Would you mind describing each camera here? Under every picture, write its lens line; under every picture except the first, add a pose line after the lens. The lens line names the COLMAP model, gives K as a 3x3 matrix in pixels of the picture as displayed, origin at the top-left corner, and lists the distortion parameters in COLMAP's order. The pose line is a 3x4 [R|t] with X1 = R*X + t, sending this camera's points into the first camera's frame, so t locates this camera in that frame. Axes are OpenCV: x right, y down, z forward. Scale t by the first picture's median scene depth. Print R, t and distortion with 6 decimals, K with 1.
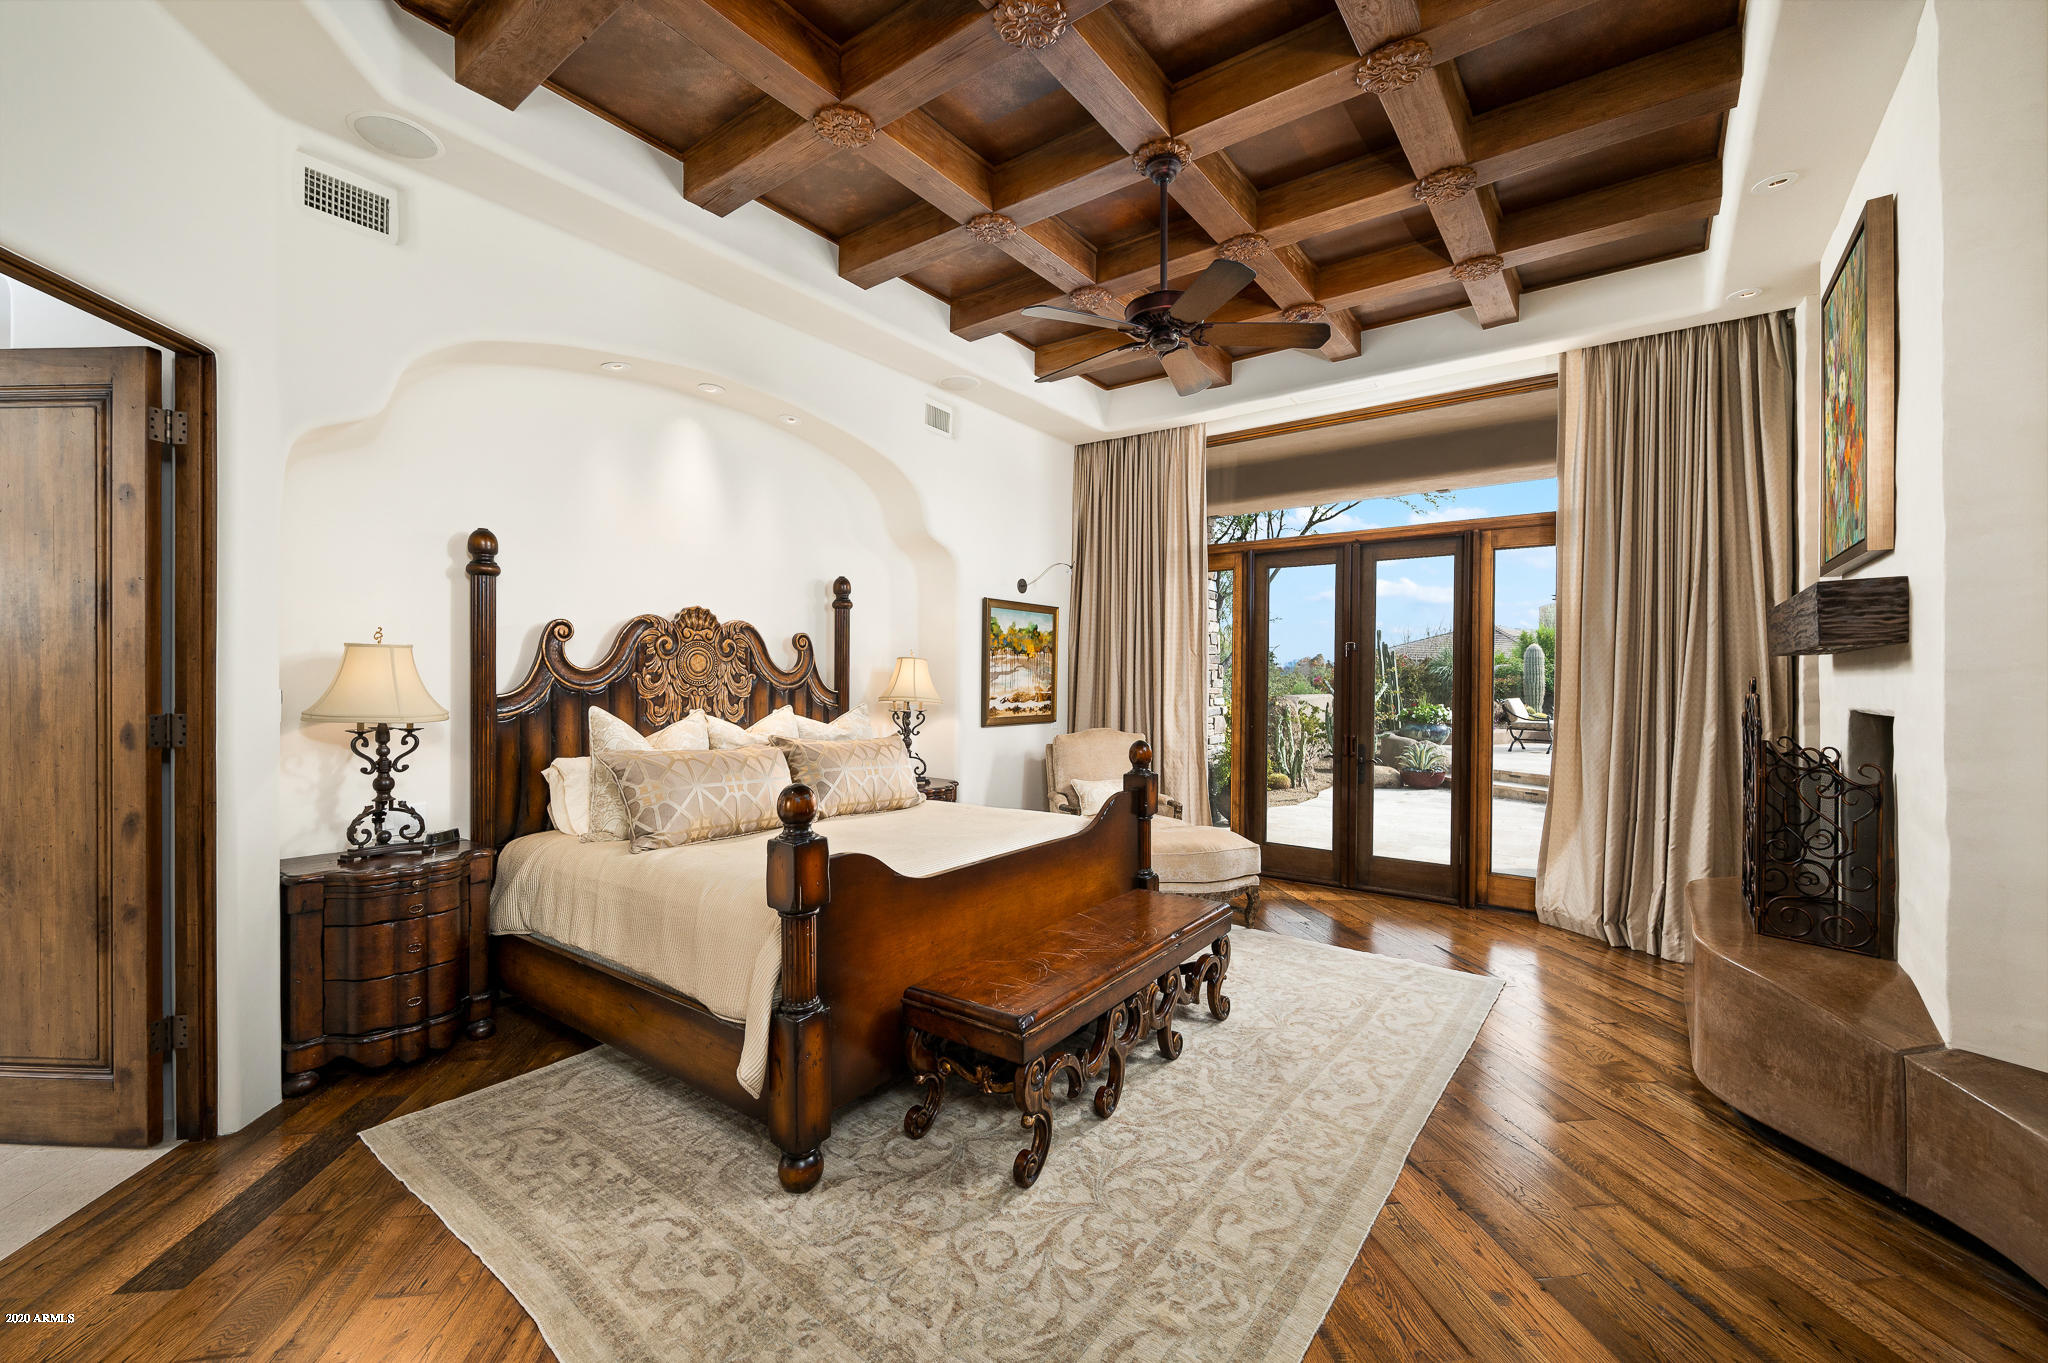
lens RADIAL K [[852.2, 0, 1024.0], [0, 852.2, 681.5], [0, 0, 1]] dist [-0.000573, -0.000058]
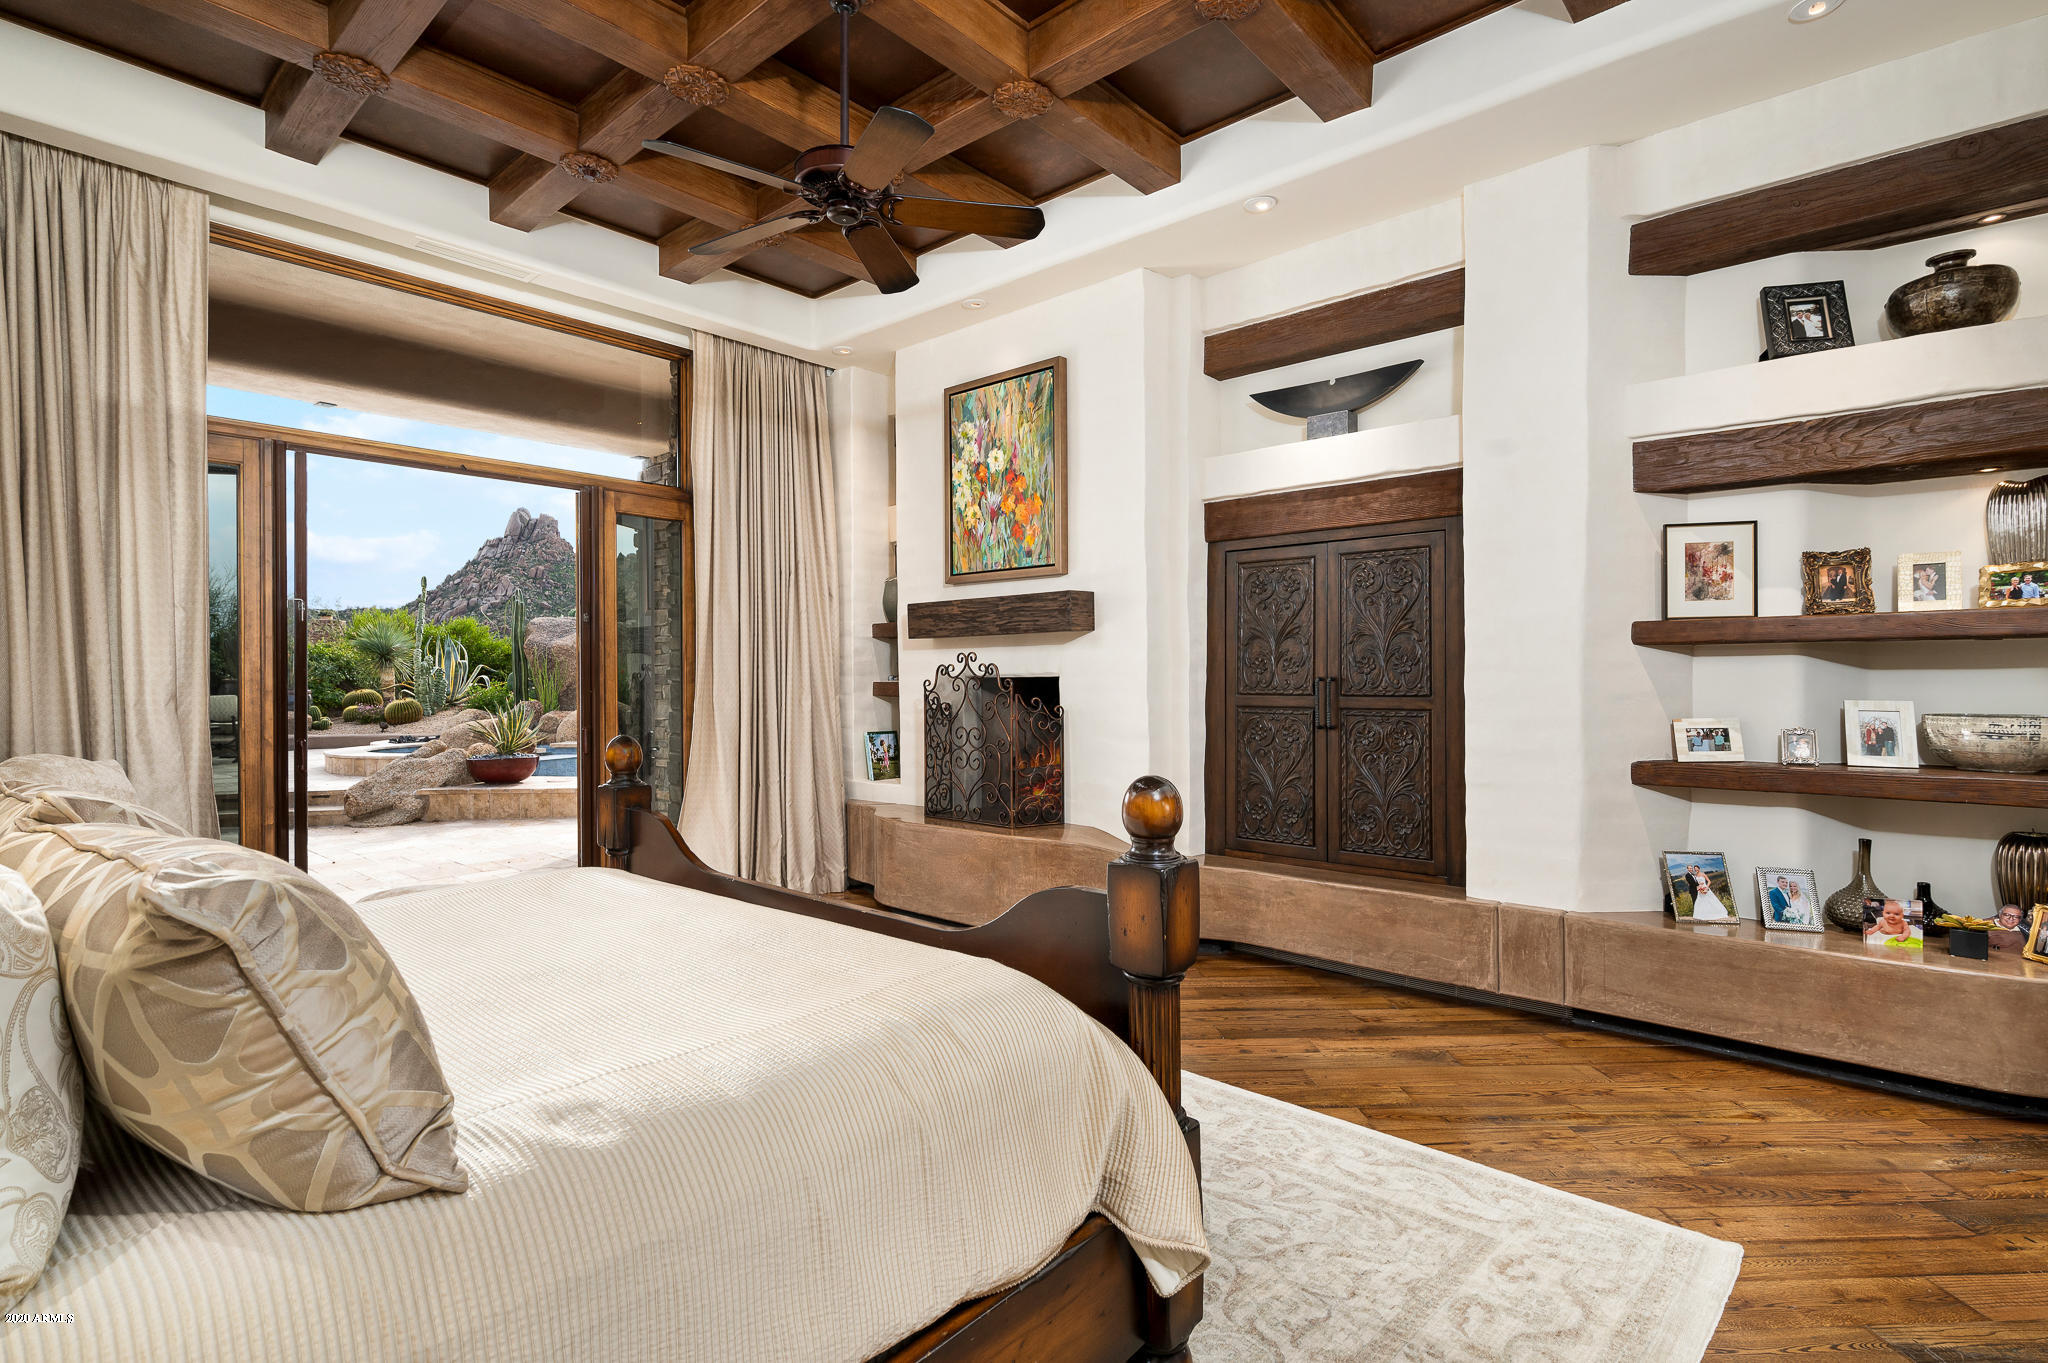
lens RADIAL K [[981.3, 0, 1023.6], [0, 981.3, 649.0], [0, 0, 1]] dist [-0.000413, -0.000081]
pose [[0.097139, -0.006748, 0.995248, -0.826467], [0.009590, 0.999937, 0.005843, -0.012229], [-0.995225, 0.008977, 0.097197, 0.800842]]
